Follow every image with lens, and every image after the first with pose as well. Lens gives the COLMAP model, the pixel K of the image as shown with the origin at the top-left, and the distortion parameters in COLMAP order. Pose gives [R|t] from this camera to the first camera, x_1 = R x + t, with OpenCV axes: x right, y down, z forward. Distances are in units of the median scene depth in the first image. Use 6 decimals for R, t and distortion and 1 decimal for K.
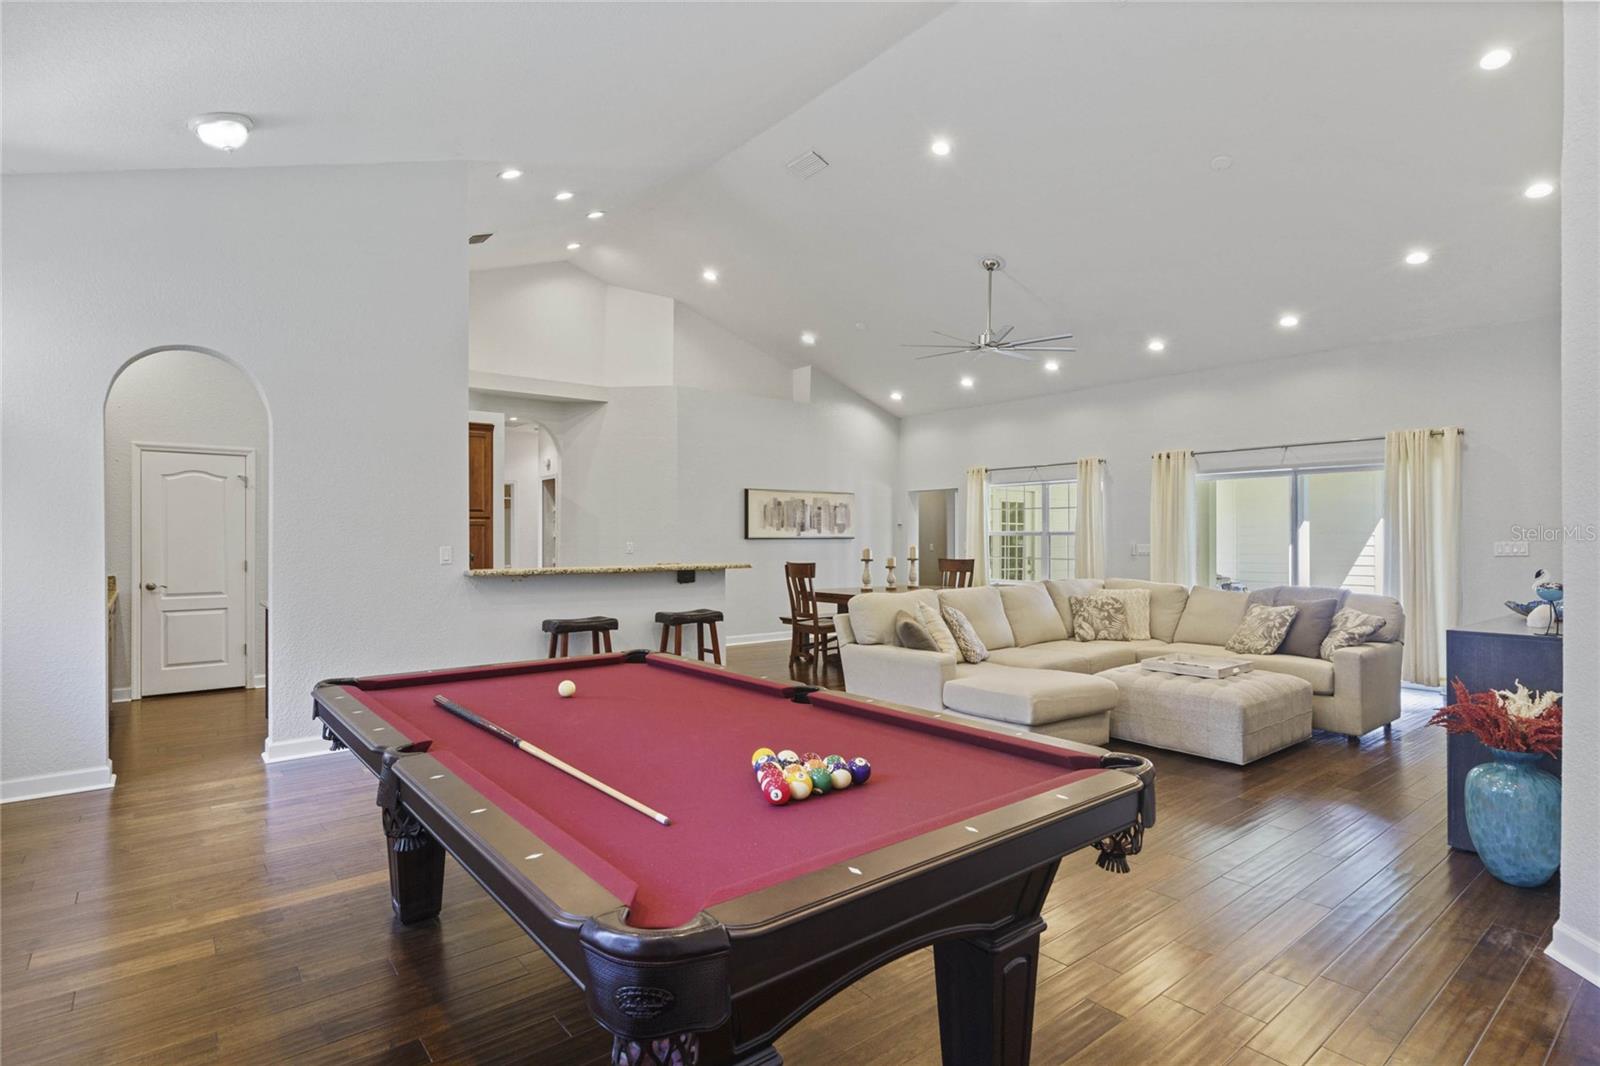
lens RADIAL K [[814.8, 0, 798.7], [0, 814.8, 535.3], [0, 0, 1]] dist [0.001467, 0.001778]
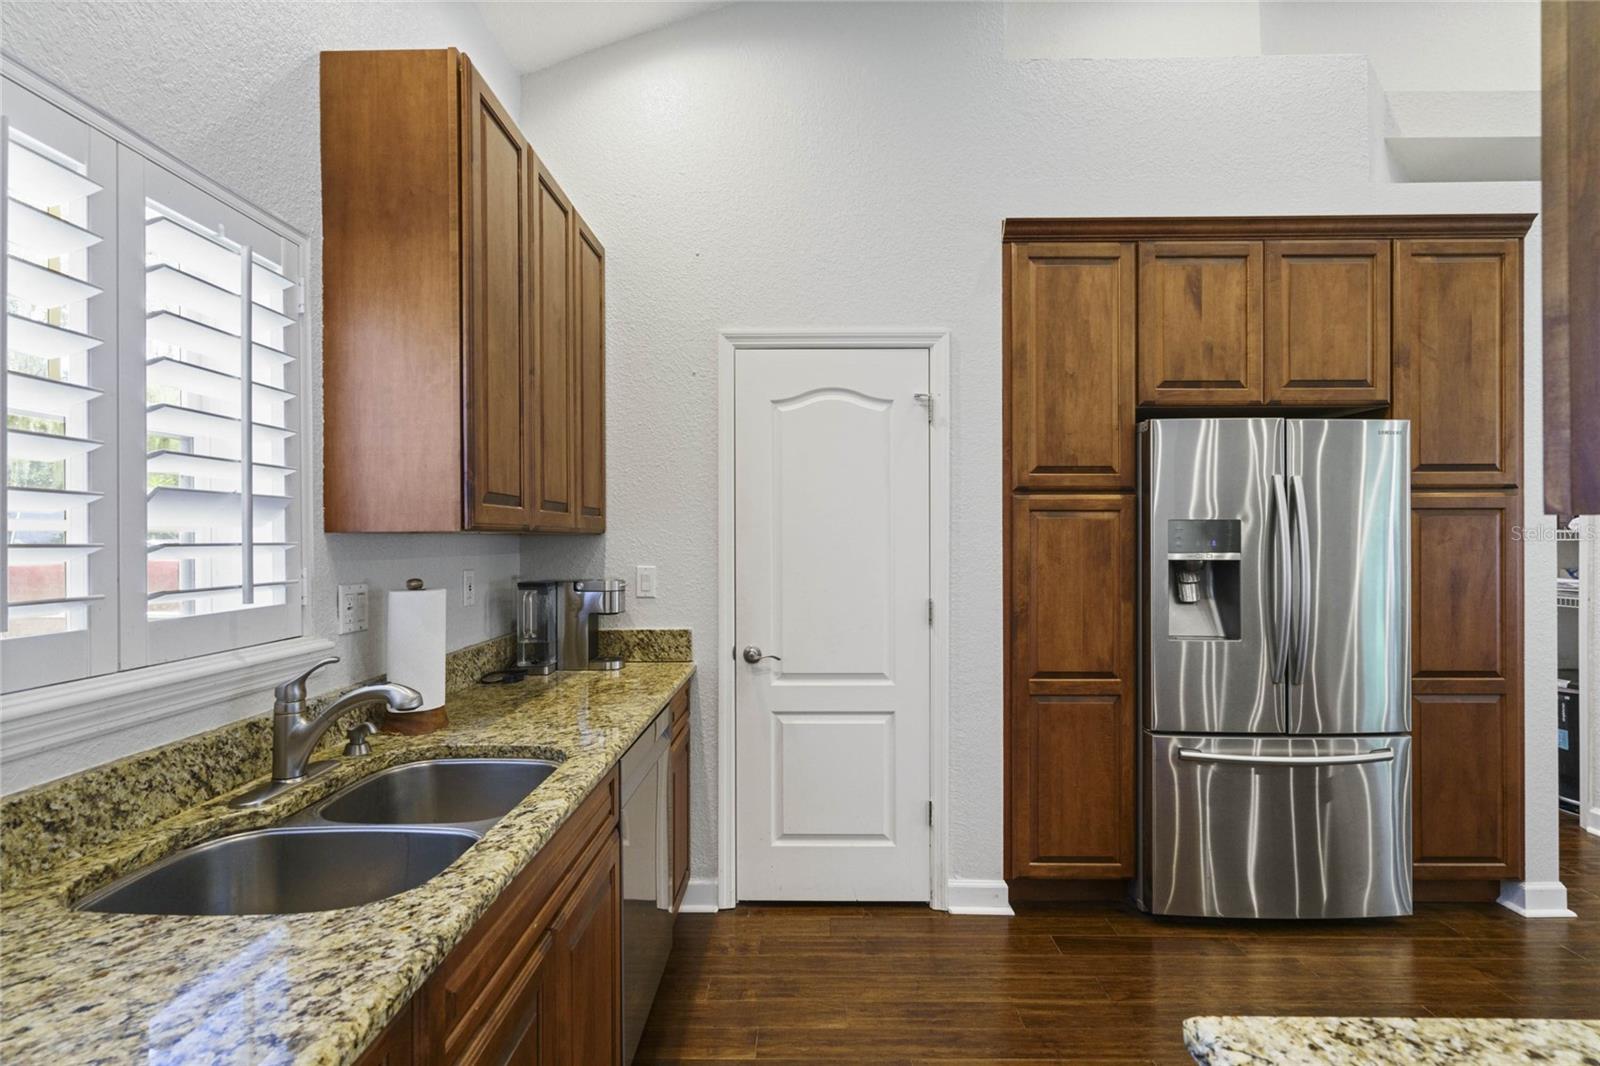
lens RADIAL K [[779.4, 0, 800.0], [0, 779.4, 533.0], [0, 0, 1]] dist [0.001453, 0.000159]
pose [[0.770728, -0.000762, -0.637163, -0.506366], [0.002472, 0.999995, 0.001794, -0.003981], [0.637159, -0.002958, 0.770727, 0.693257]]
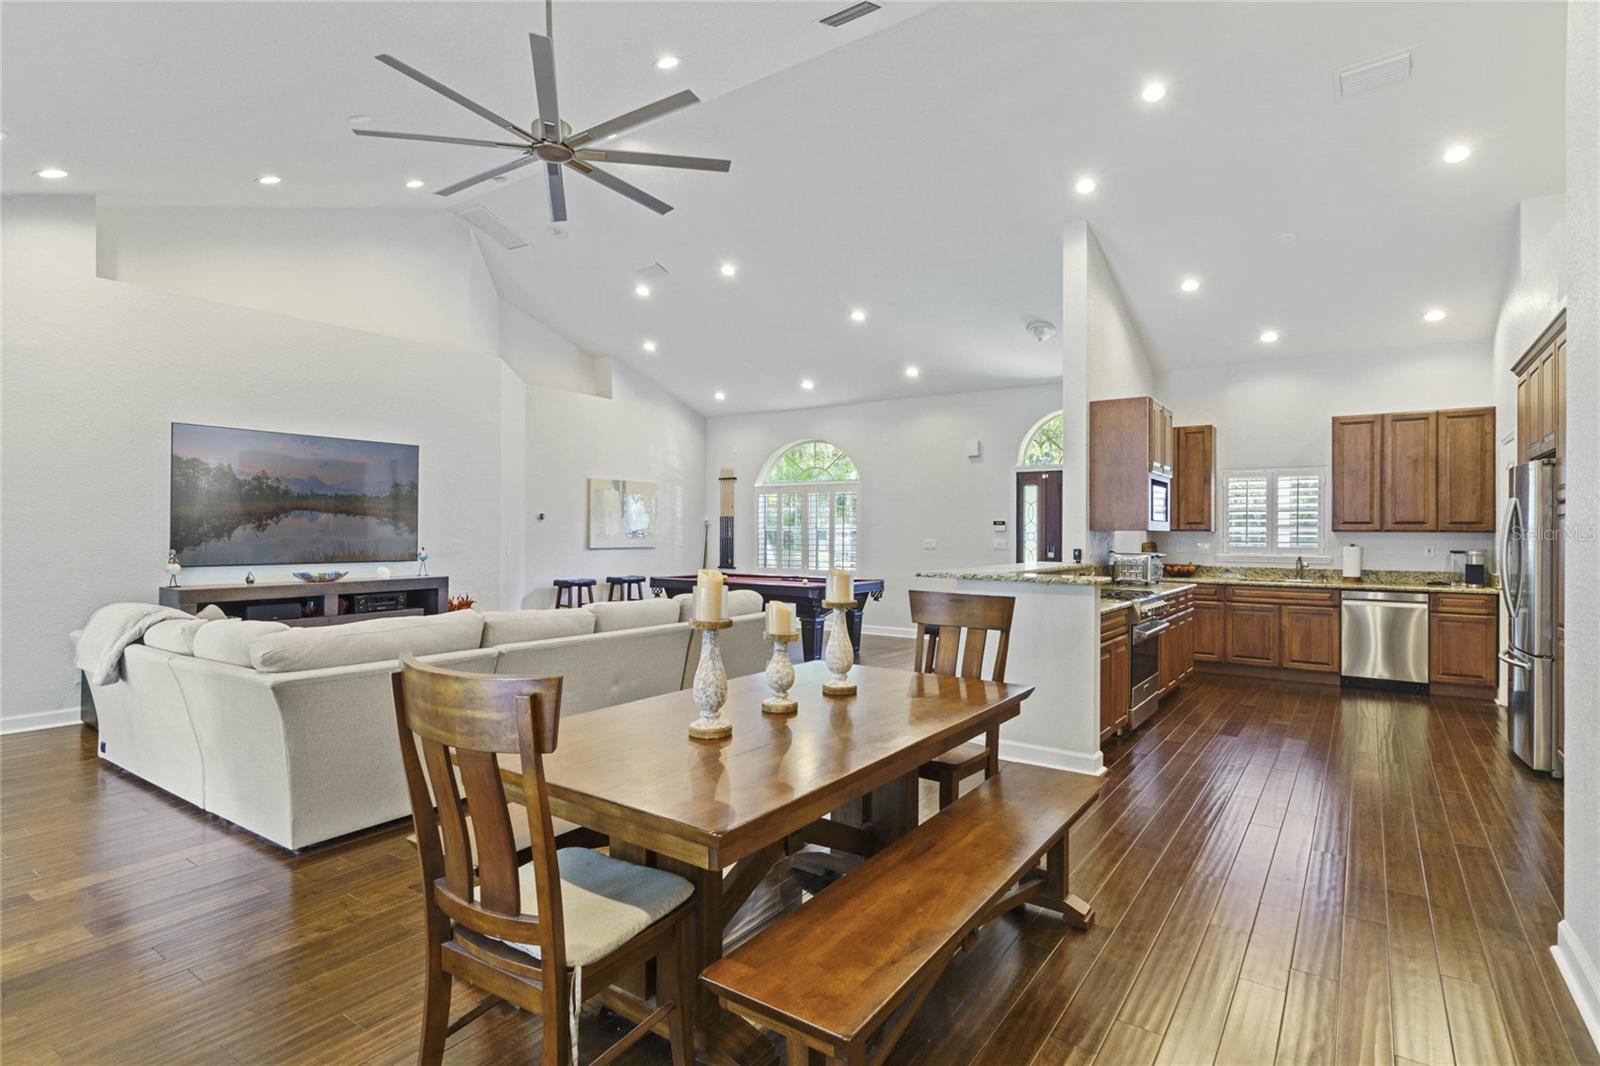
lens RADIAL K [[790.5, 0, 802.6], [0, 790.5, 529.4], [0, 0, 1]] dist [0.002690, 0.000629]
pose [[-0.963080, -0.002820, -0.269199, 0.235992], [-0.000989, 0.999975, -0.006936, 0.001330], [0.269212, -0.006414, -0.963060, 1.670883]]
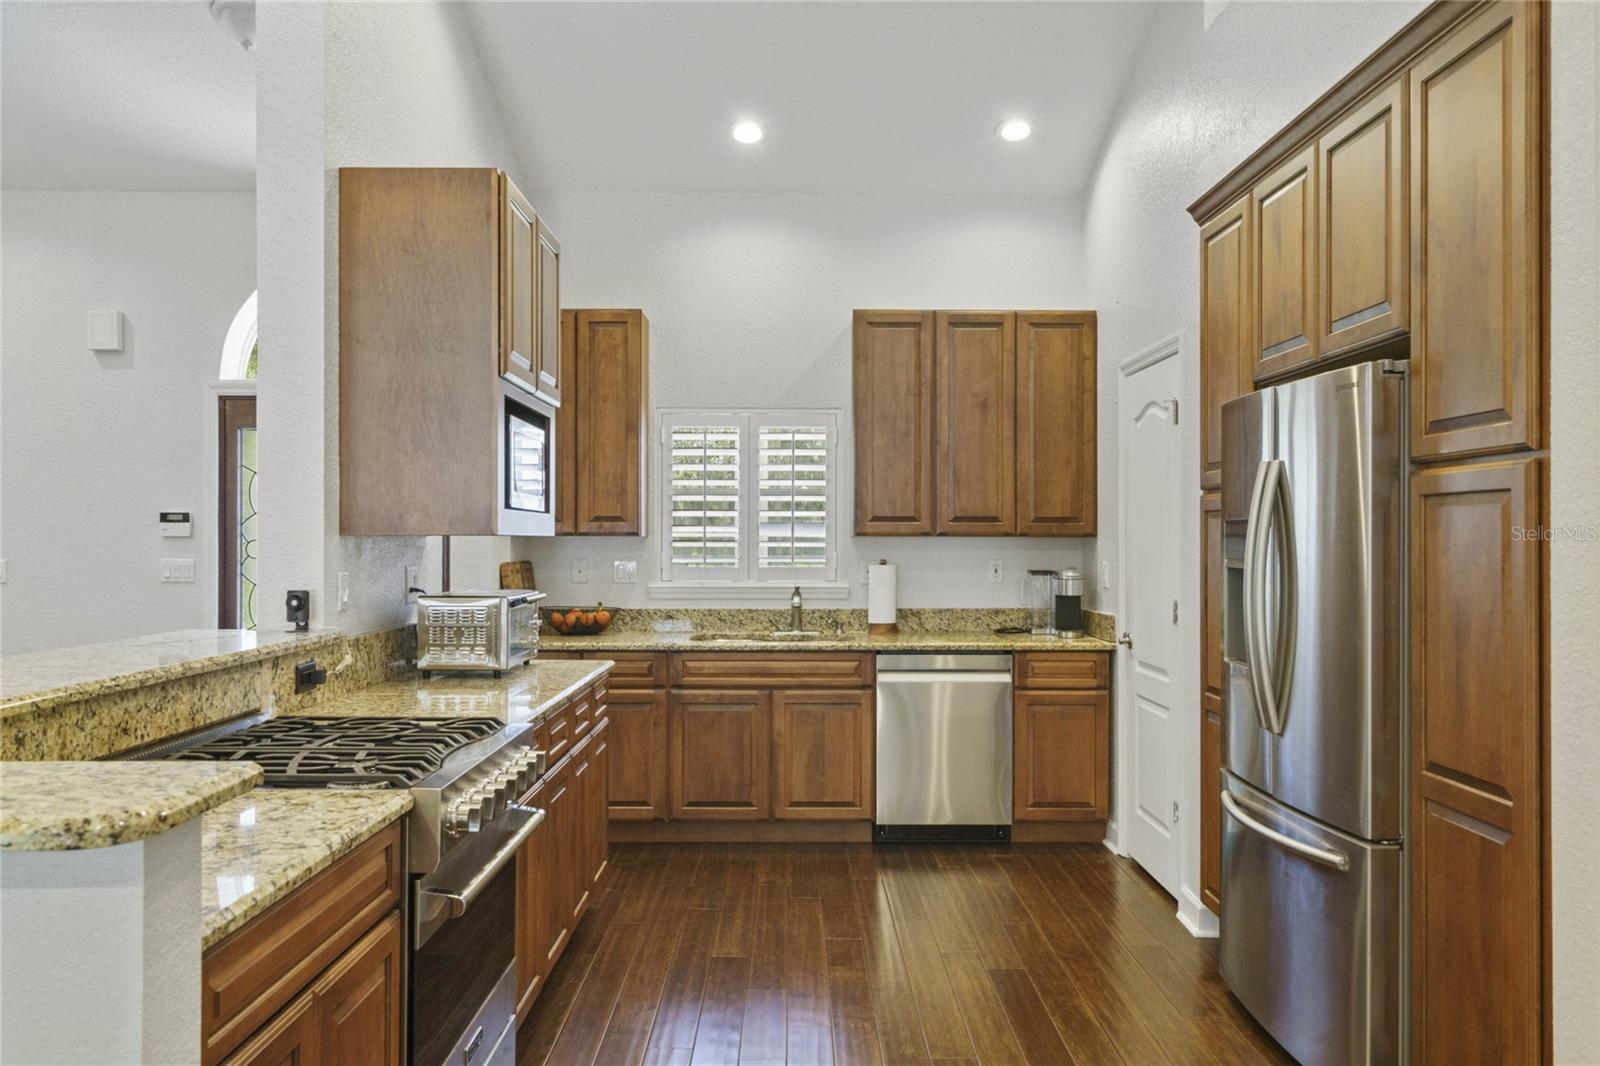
lens RADIAL K [[1185.4, 0, 797.5], [0, 1185.4, 539.6], [0, 0, 1]] dist [0.003459, 0.001625]
pose [[-0.624637, 0.003303, -0.780908, -0.087786], [0.004656, 0.999989, 0.000505, -0.002096], [0.780901, -0.003321, -0.624646, 1.304743]]
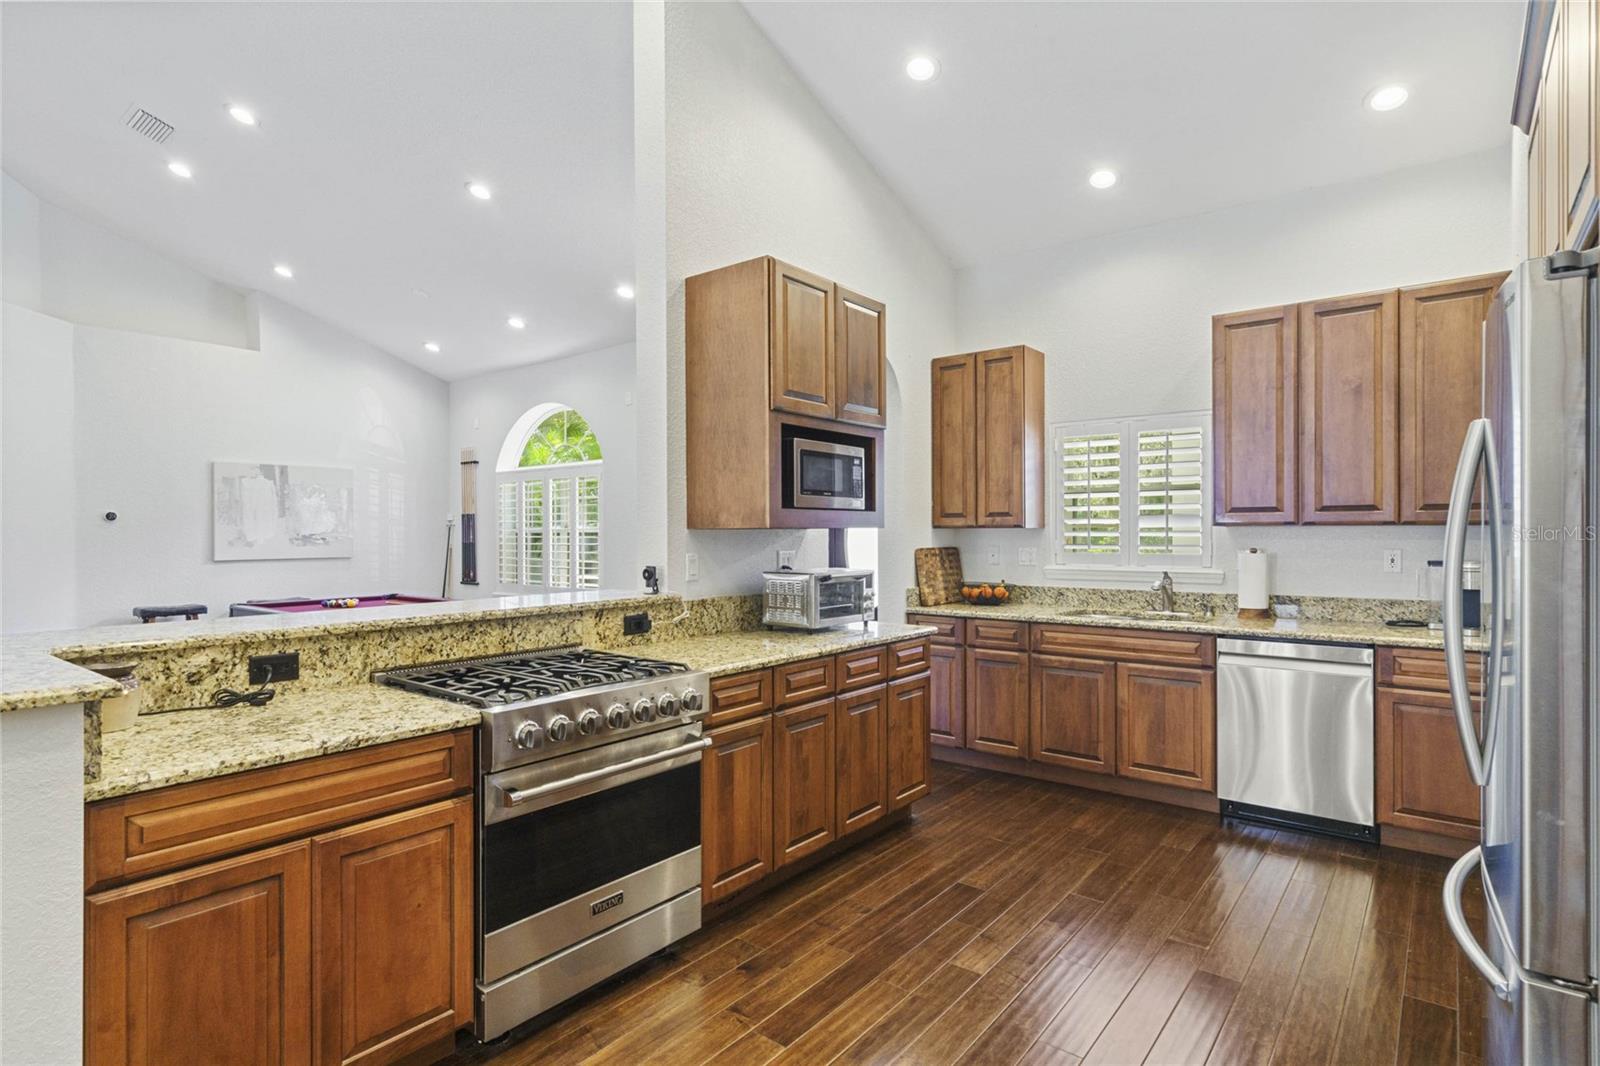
lens RADIAL K [[814.8, 0, 798.7], [0, 814.8, 535.3], [0, 0, 1]] dist [0.001467, 0.001778]
pose [[-0.976227, 0.009110, -0.216558, -0.320509], [0.009159, 0.999958, 0.000774, -0.000418], [0.216556, -0.001228, -0.976269, 1.349833]]
